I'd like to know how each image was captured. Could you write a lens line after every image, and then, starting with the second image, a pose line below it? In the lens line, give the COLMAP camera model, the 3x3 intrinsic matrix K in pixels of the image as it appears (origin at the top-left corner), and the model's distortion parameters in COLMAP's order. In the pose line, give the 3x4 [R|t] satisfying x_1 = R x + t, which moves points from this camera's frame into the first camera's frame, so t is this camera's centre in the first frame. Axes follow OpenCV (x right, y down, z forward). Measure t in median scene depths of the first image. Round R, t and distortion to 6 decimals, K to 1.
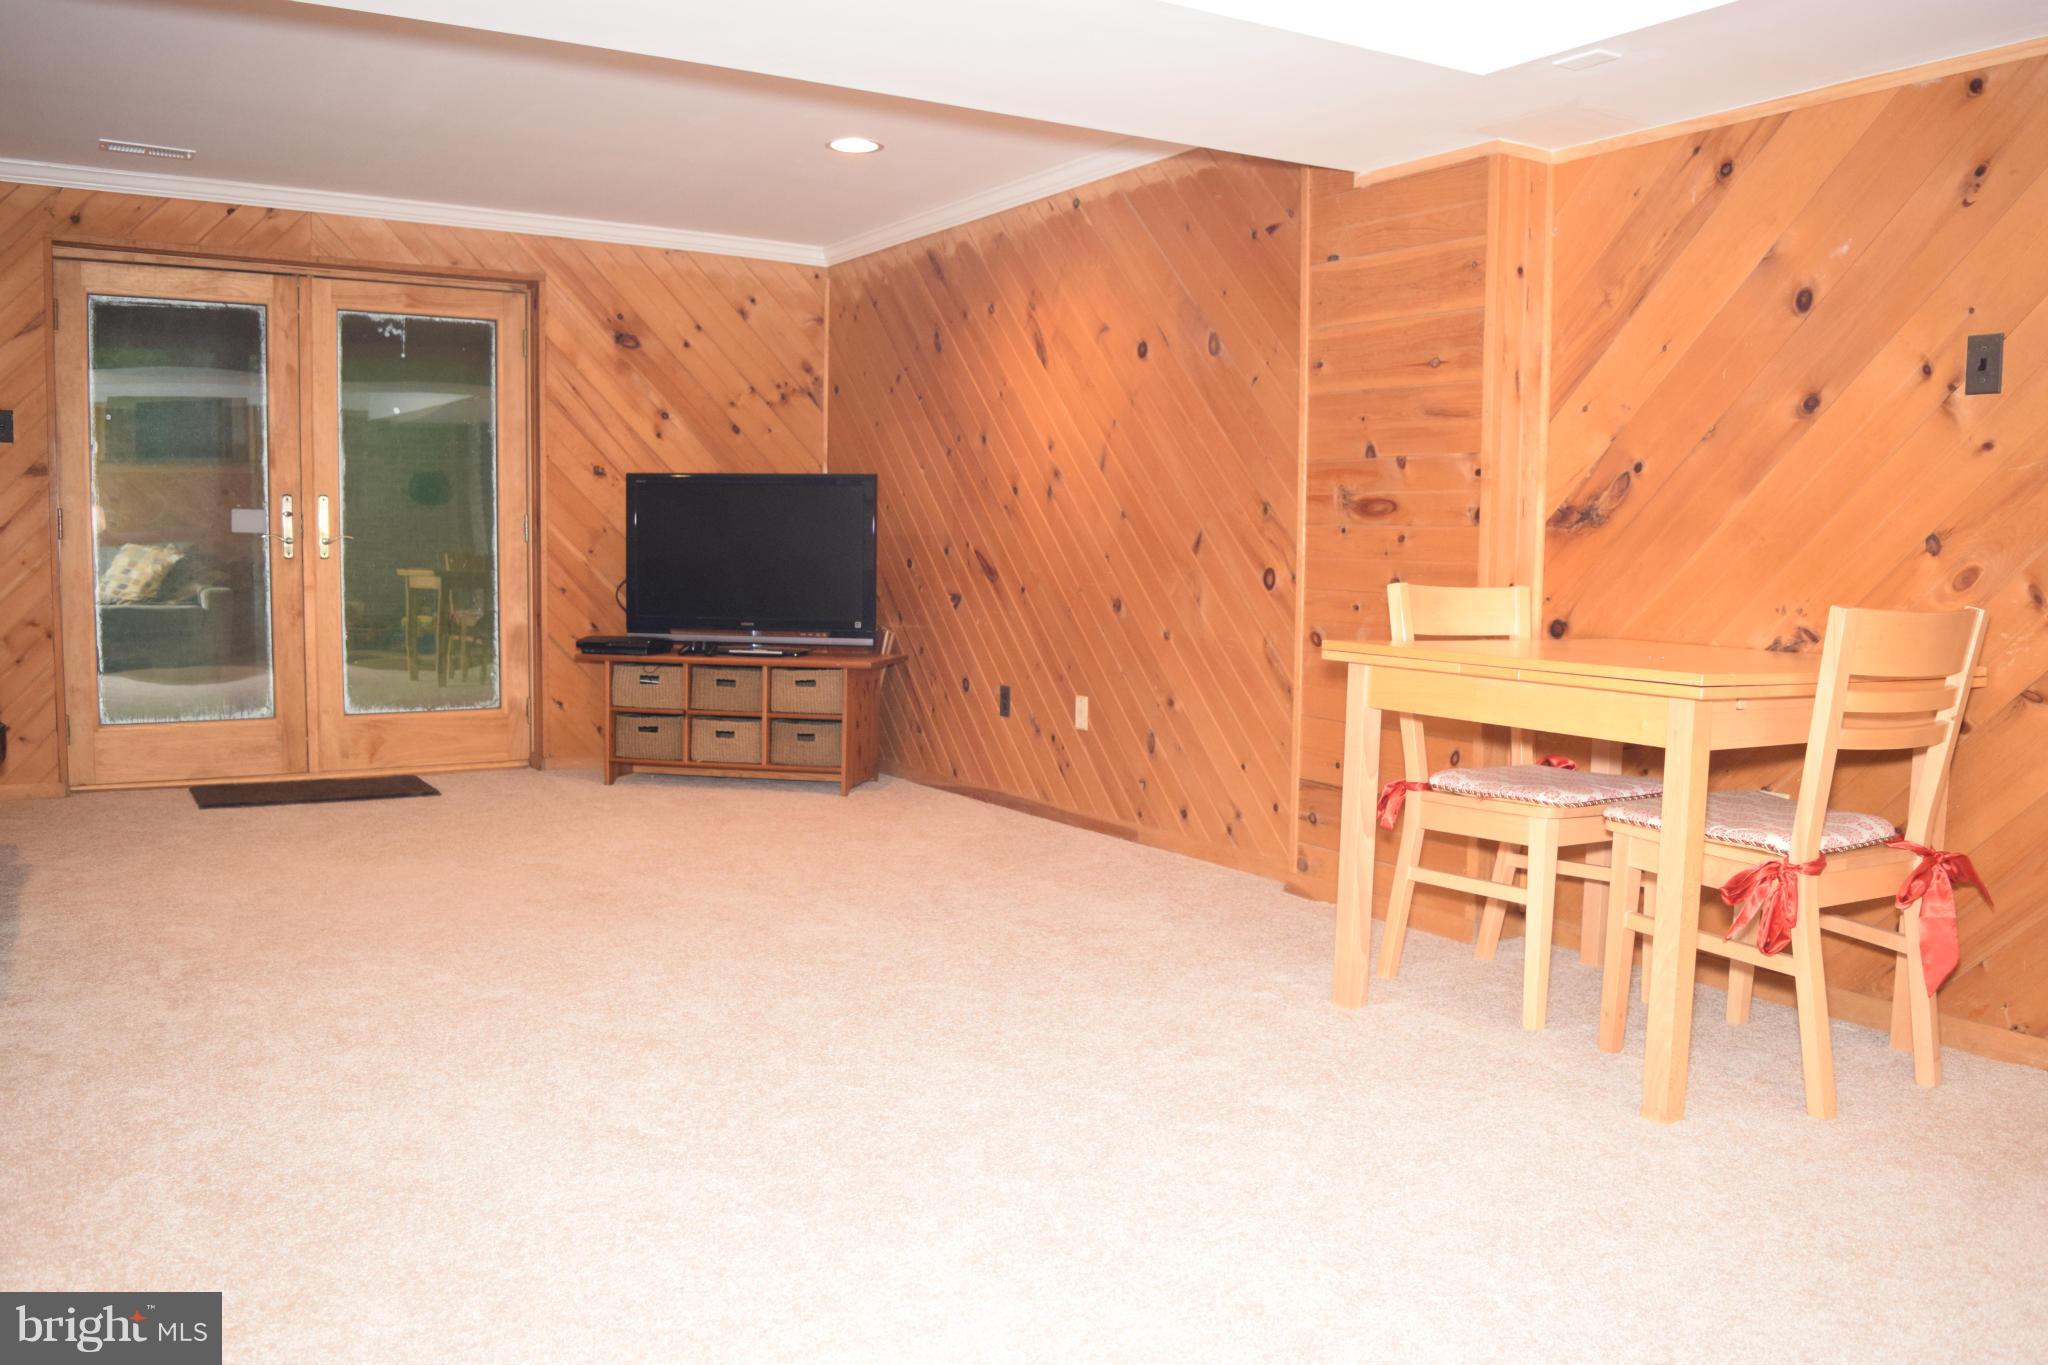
lens RADIAL K [[1613.0, 0, 1026.4], [0, 1613.0, 688.2], [0, 0, 1]] dist [-0.093565, 0.020420]
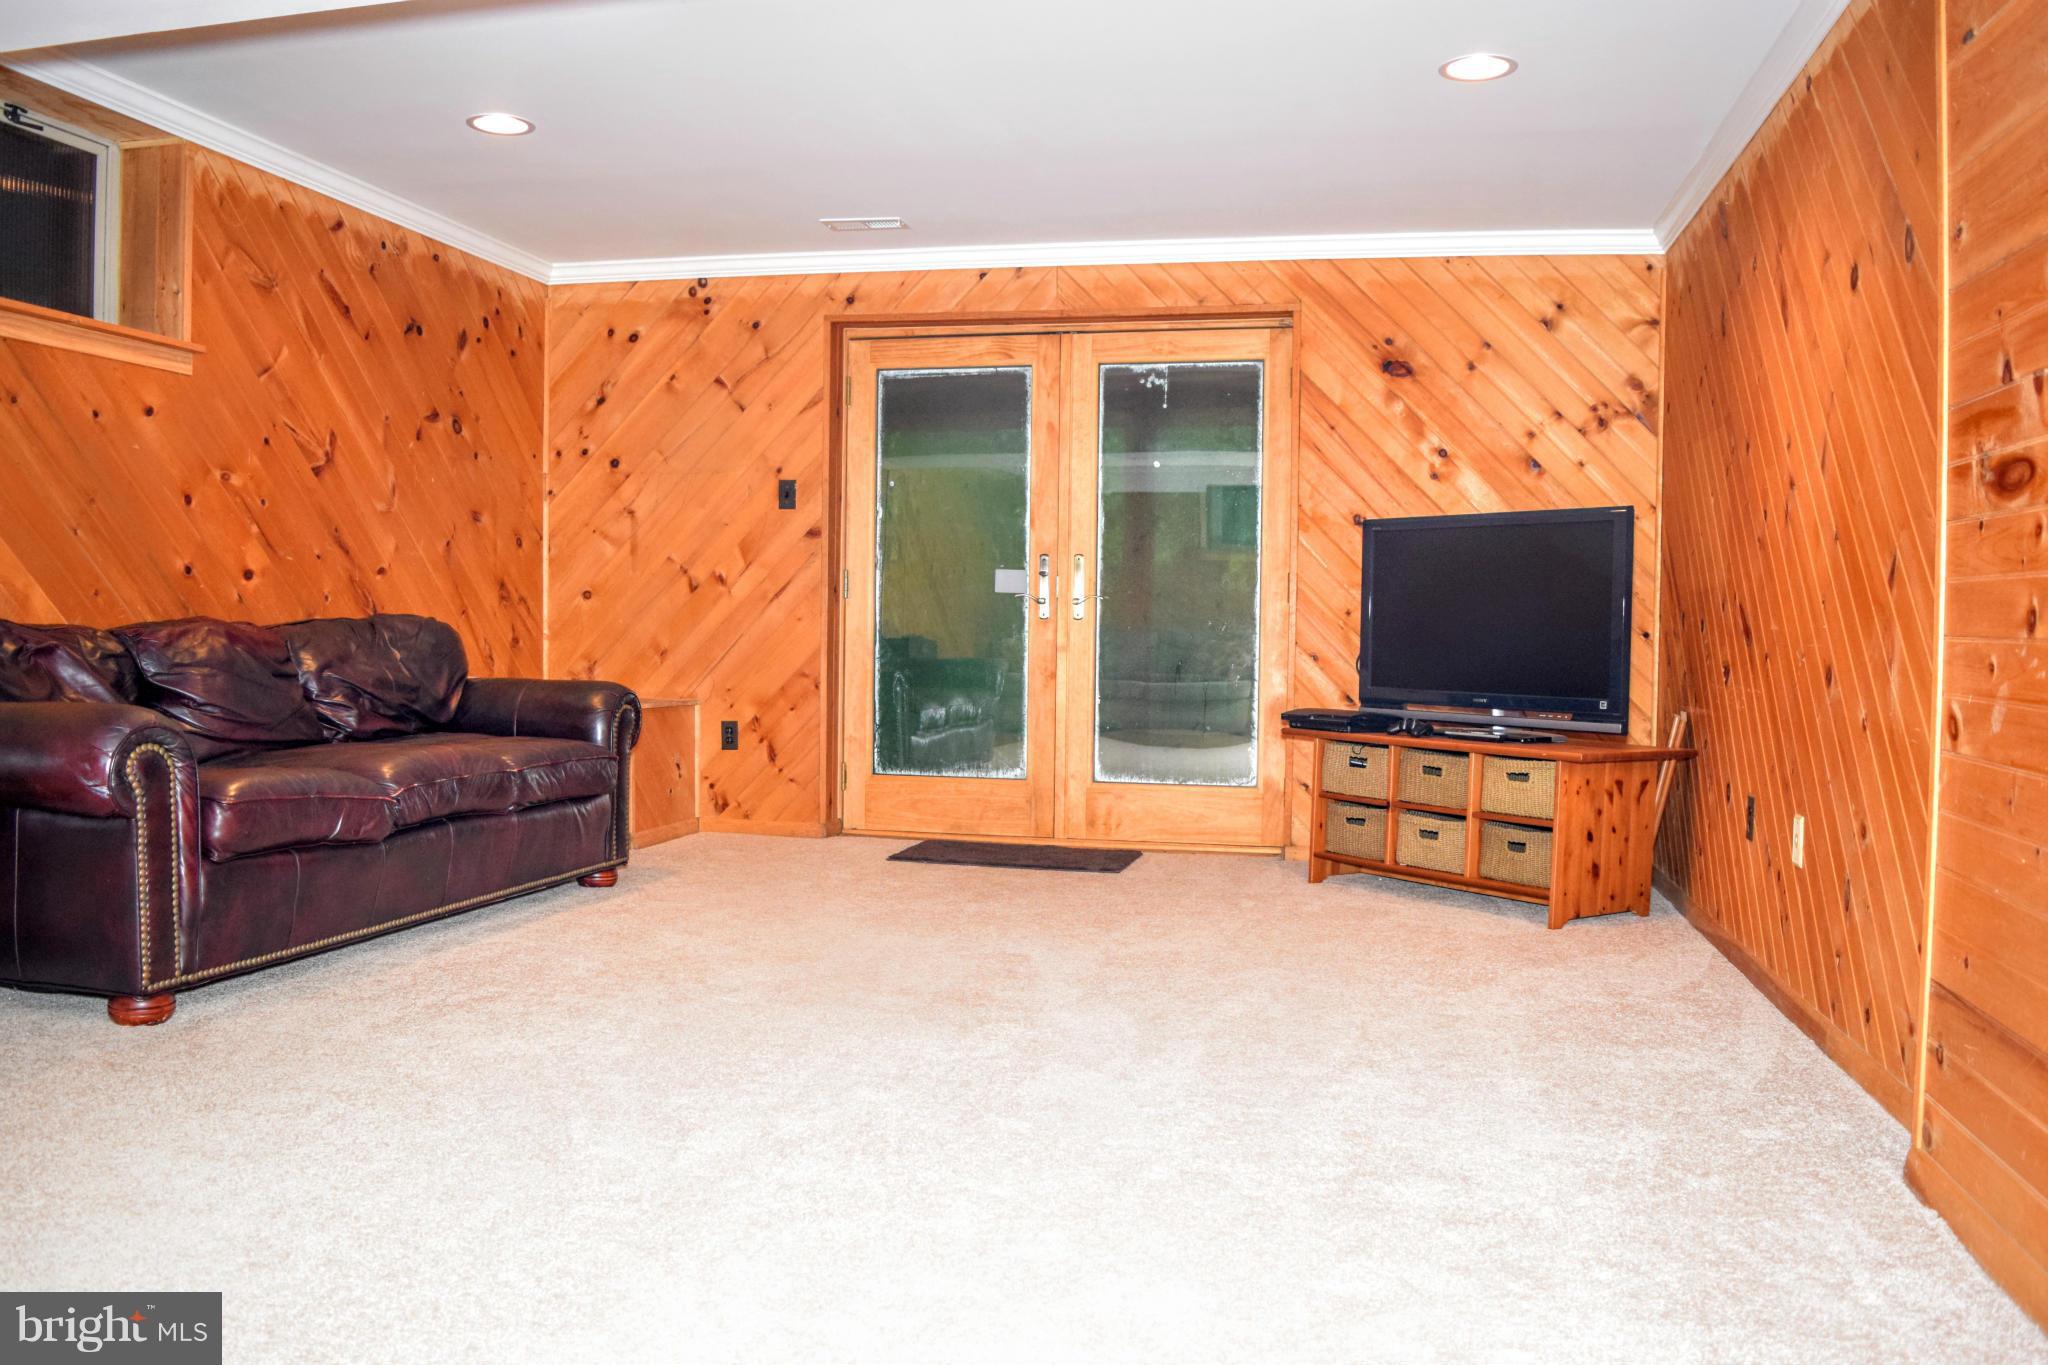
lens RADIAL K [[1613.0, 0, 1026.4], [0, 1613.0, 688.2], [0, 0, 1]] dist [-0.093565, 0.020420]
pose [[0.708030, 0.022248, -0.705832, 0.235133], [-0.066624, 0.997150, -0.035401, -0.002526], [0.703033, 0.072090, 0.707494, 0.281875]]
